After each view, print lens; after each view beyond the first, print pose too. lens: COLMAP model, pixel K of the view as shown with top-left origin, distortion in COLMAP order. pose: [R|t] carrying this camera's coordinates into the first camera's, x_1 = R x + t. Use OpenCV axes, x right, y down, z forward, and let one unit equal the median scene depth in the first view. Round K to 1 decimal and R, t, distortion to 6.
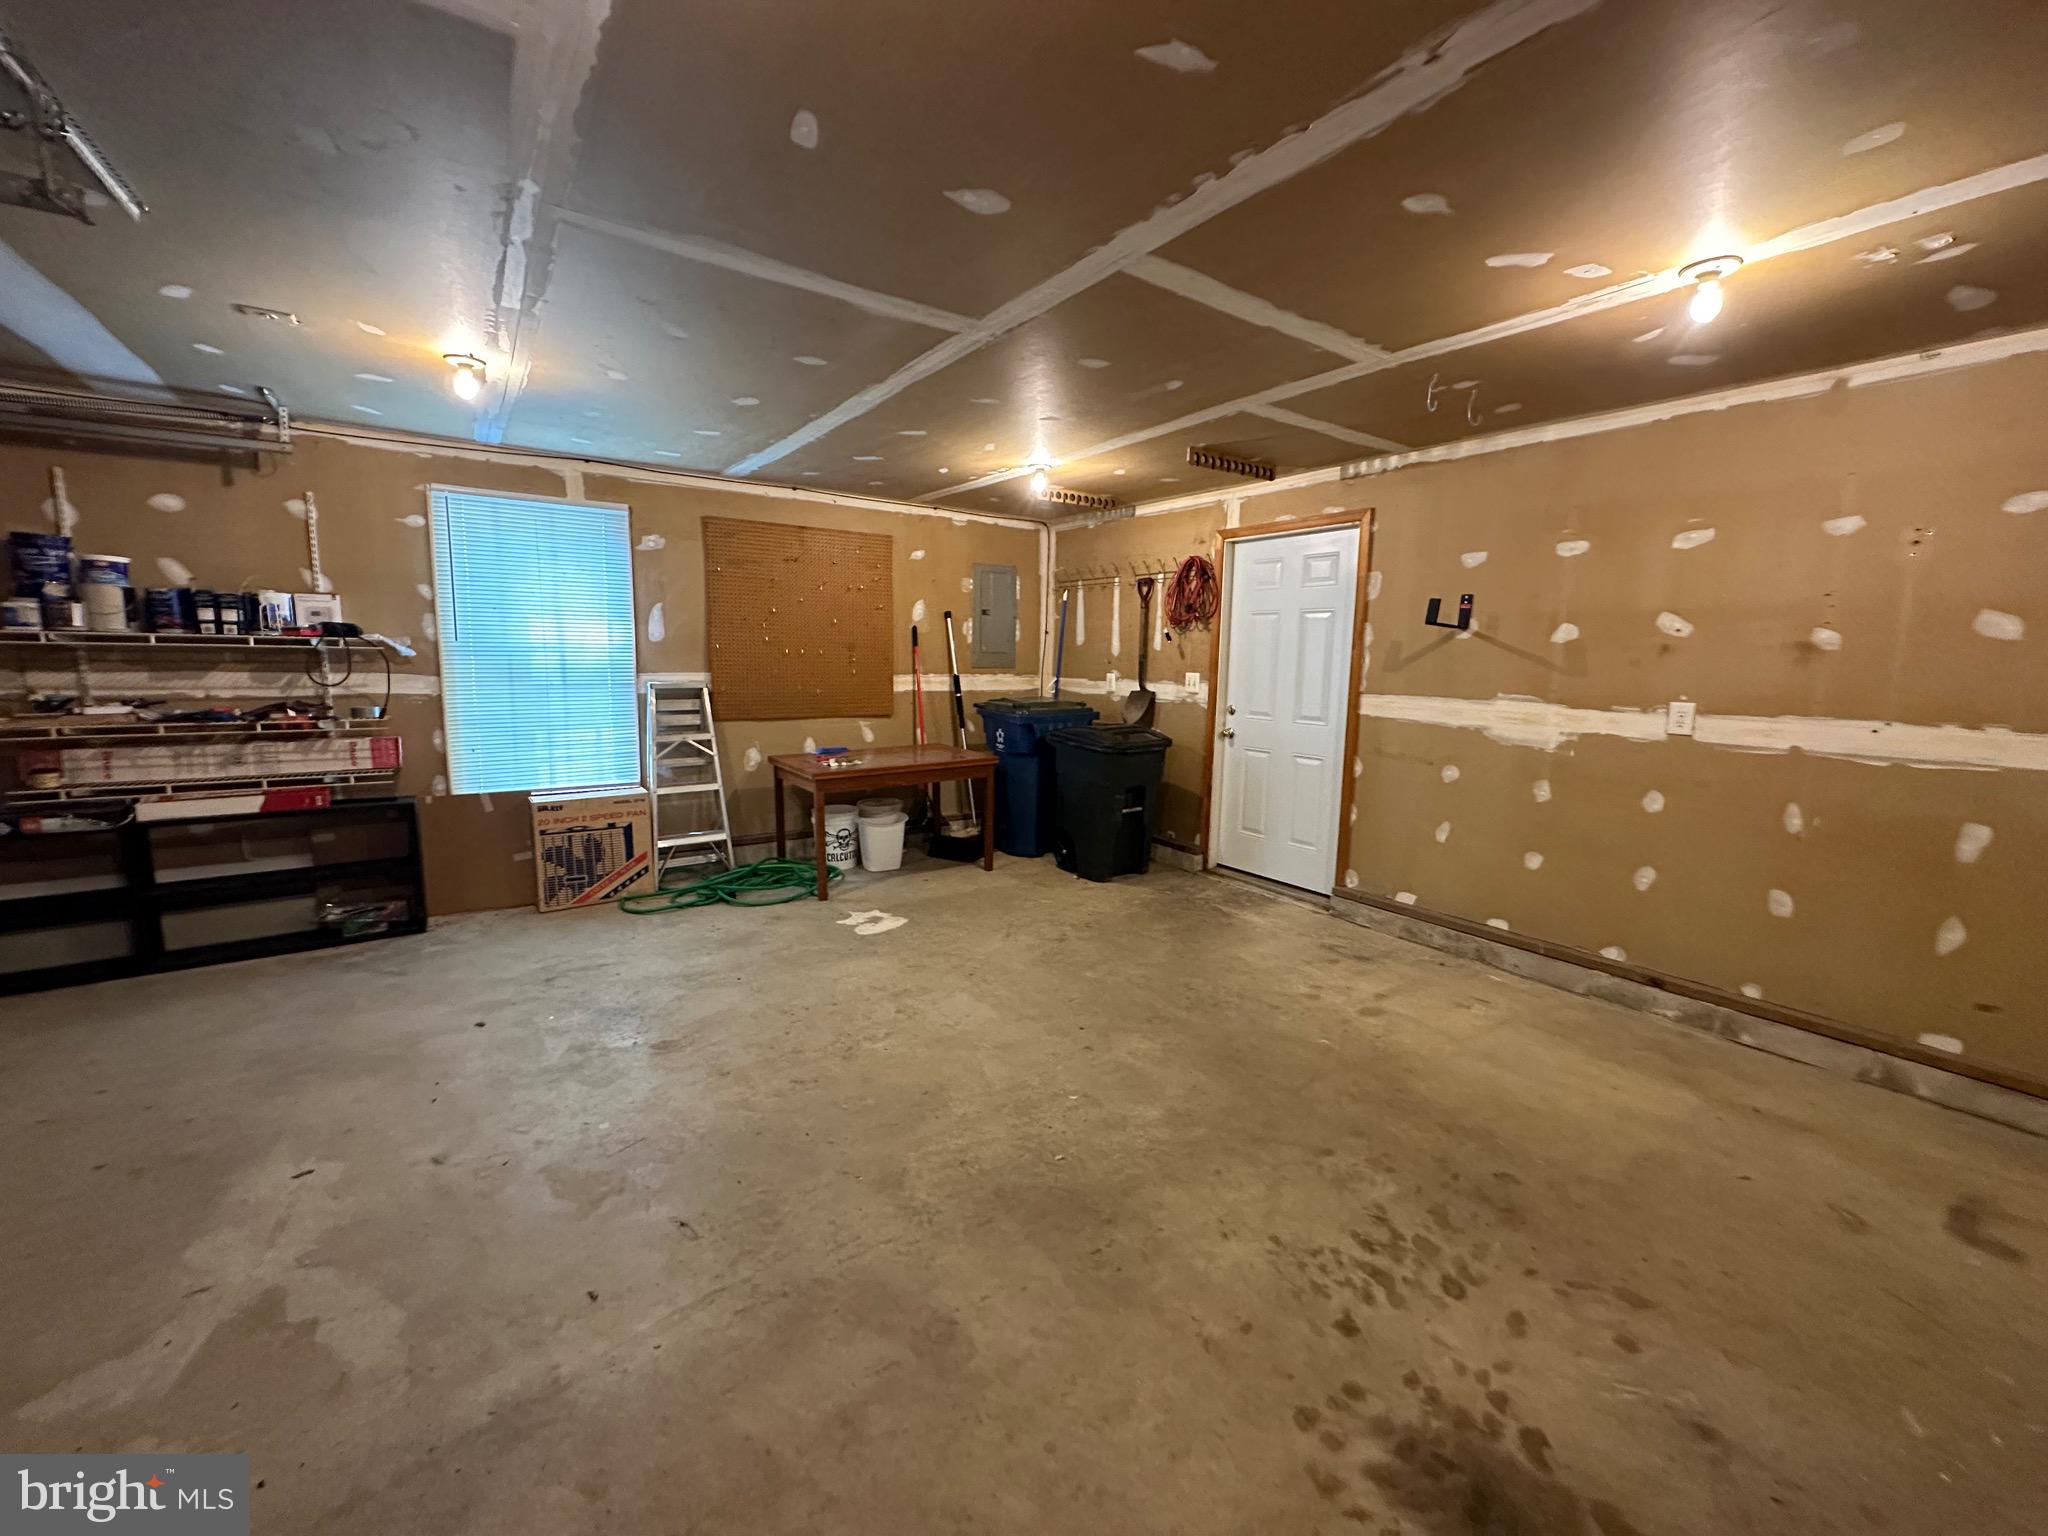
lens RADIAL K [[813.1, 0, 1026.9], [0, 813.1, 769.4], [0, 0, 1]] dist [-0.004322, 0.000578]
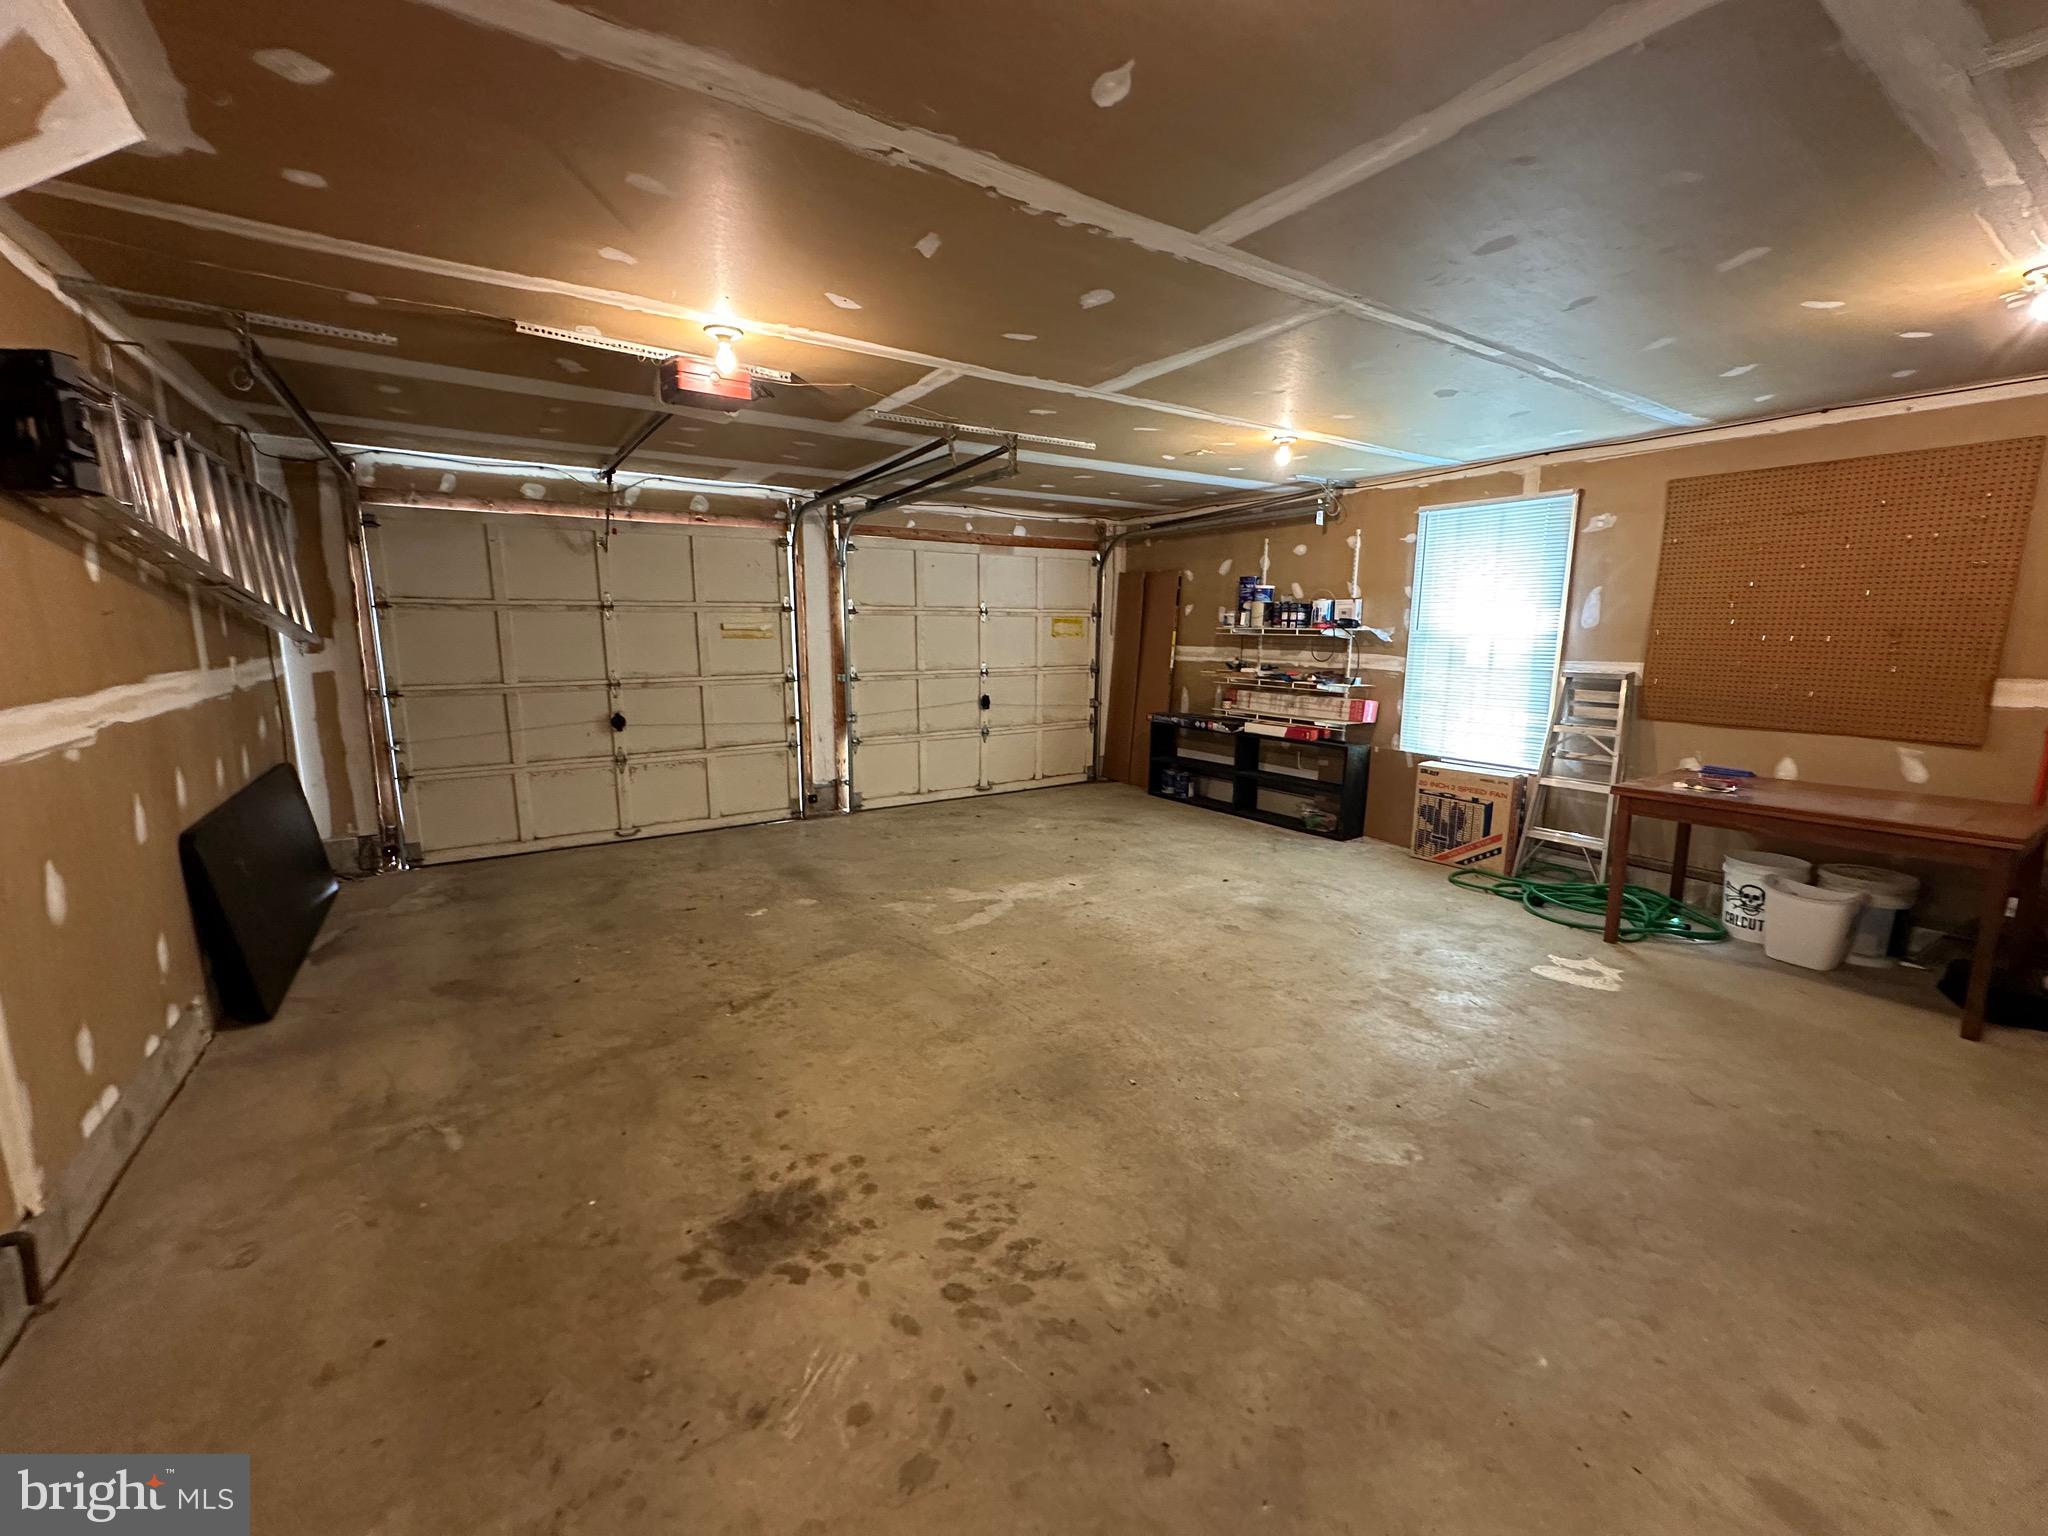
lens RADIAL K [[813.1, 0, 1022.6], [0, 813.1, 772.3], [0, 0, 1]] dist [-0.004322, 0.000578]
pose [[-0.026540, 0.160764, -0.986636, 0.654160], [-0.145006, 0.975926, 0.162919, -0.064601], [0.989075, 0.147392, -0.002589, 0.468685]]
